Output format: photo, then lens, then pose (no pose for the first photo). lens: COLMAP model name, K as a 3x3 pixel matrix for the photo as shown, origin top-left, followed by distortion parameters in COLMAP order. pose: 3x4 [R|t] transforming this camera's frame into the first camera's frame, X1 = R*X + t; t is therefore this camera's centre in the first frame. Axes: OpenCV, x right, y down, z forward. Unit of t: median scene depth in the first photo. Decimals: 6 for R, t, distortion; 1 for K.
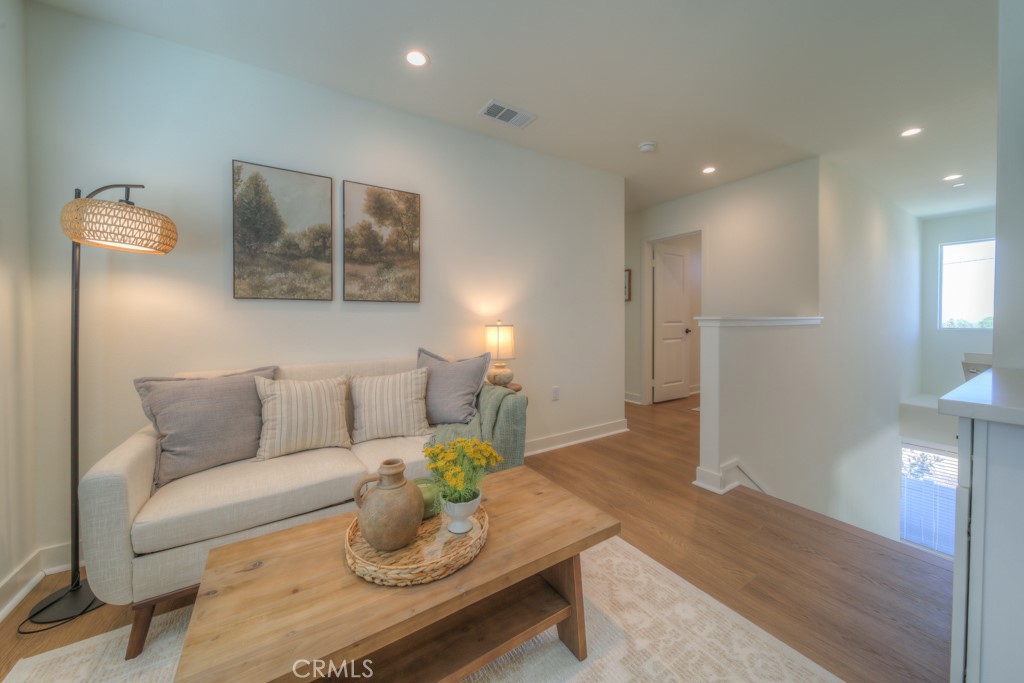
lens RADIAL K [[363.6, 0, 512.7], [0, 363.6, 322.3], [0, 0, 1]] dist [-0.001676, -0.000020]
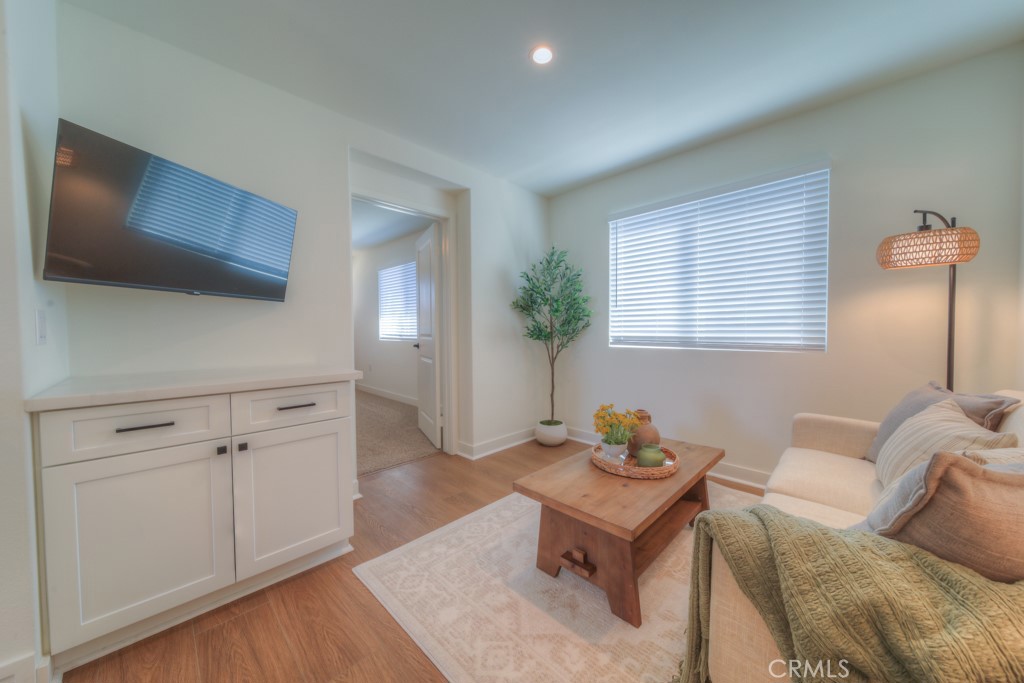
lens RADIAL K [[363.6, 0, 512.7], [0, 363.6, 322.3], [0, 0, 1]] dist [-0.001676, -0.000020]
pose [[-0.975822, -0.003352, -0.218540, 0.511186], [-0.002071, 0.999979, -0.006093, -0.023039], [0.218556, -0.005493, -0.975809, 1.991406]]
